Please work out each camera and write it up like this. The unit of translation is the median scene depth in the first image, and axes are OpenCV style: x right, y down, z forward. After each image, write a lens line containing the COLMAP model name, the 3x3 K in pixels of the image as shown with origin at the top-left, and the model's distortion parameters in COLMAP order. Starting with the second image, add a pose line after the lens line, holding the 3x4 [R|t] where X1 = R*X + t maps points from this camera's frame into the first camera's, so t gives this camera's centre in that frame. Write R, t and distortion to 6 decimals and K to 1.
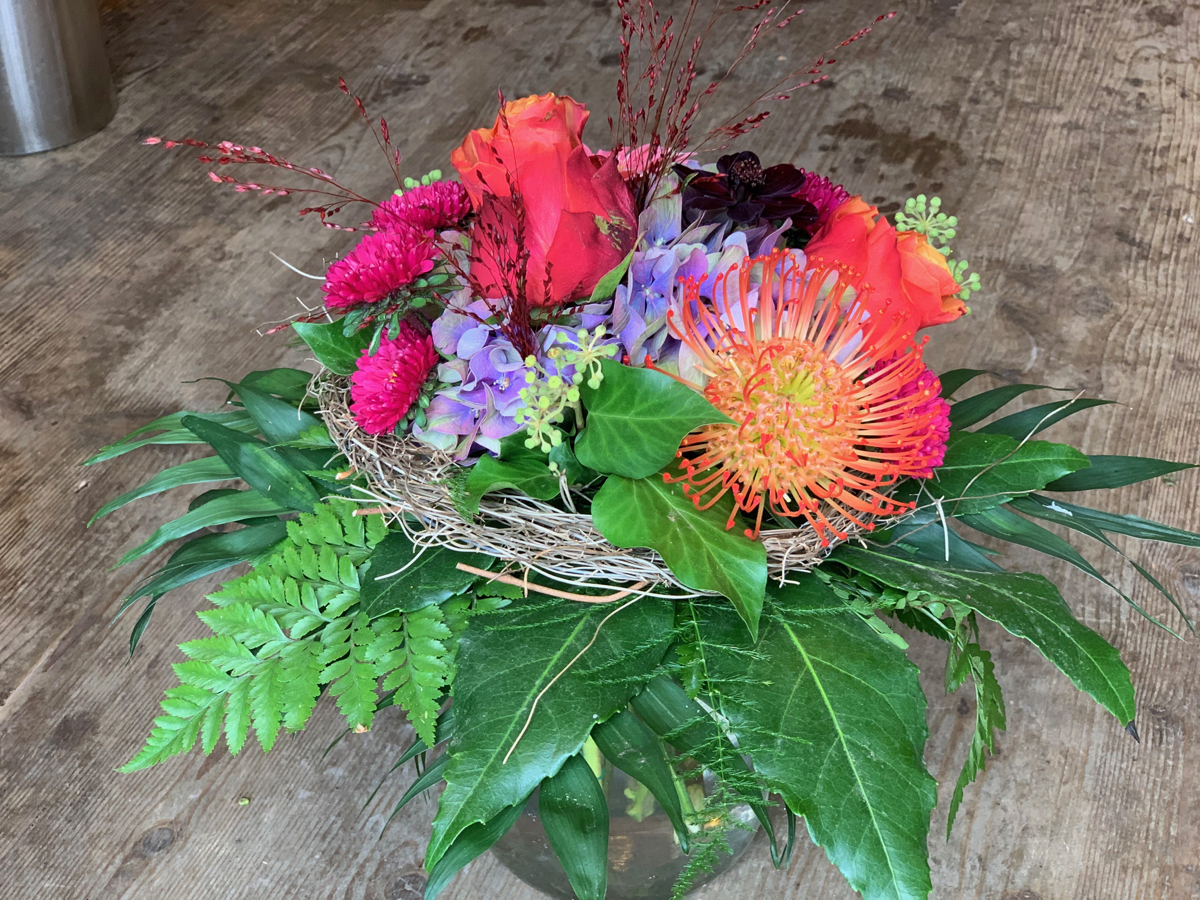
lens RADIAL K [[1826.4, 0, 600.0], [0, 1826.4, 450.0], [0, 0, 1]] dist [0.102681, -0.637877]
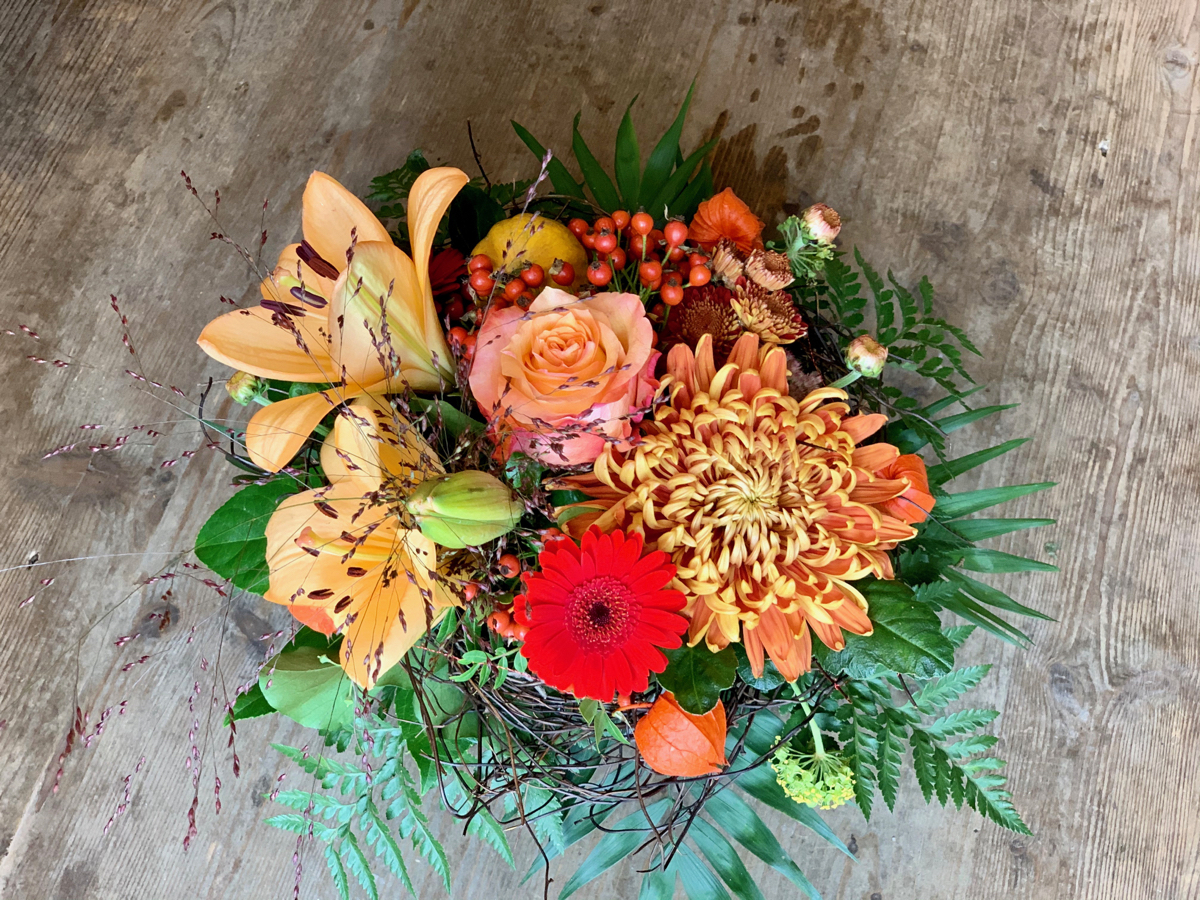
lens RADIAL K [[1826.4, 0, 600.0], [0, 1826.4, 450.0], [0, 0, 1]] dist [0.102681, -0.637877]
pose [[0.996829, -0.017774, 0.077567, -0.040419], [-0.018035, 0.898914, 0.437754, -0.502586], [-0.077506, -0.437764, 0.895743, 0.067200]]
